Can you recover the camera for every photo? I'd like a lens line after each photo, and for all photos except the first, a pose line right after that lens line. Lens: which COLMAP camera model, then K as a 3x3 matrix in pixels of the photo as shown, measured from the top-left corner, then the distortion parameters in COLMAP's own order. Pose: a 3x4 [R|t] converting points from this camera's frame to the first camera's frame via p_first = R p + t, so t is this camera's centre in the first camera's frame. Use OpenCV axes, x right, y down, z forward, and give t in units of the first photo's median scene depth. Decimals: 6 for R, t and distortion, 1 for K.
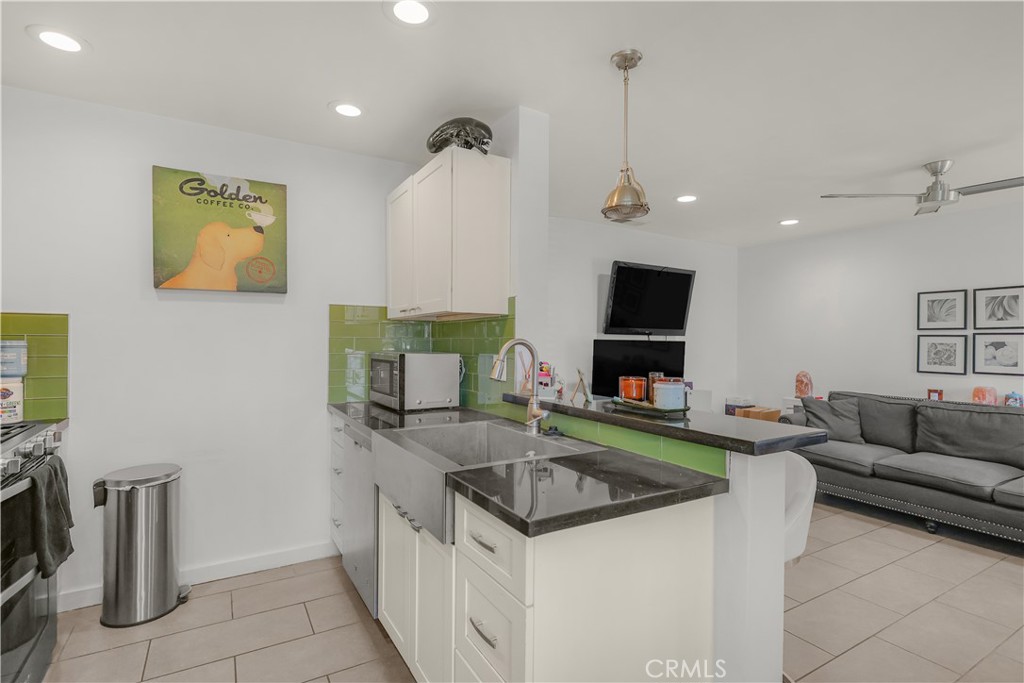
lens RADIAL K [[507.0, 0, 511.4], [0, 507.0, 342.8], [0, 0, 1]] dist [0.005137, 0.000632]
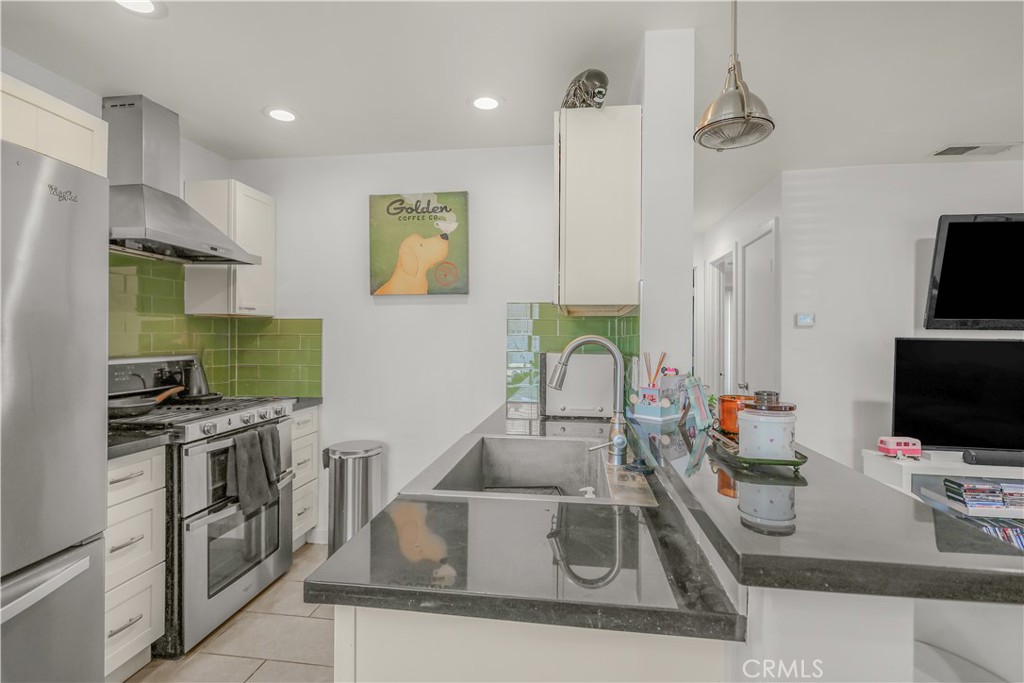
lens RADIAL K [[507.0, 0, 506.9], [0, 507.0, 334.9], [0, 0, 1]] dist [0.005137, 0.000632]
pose [[0.777423, -0.004319, -0.628963, 0.293339], [-0.004276, 0.999917, -0.012151, 0.000352], [0.628964, 0.012136, 0.777340, 0.243963]]
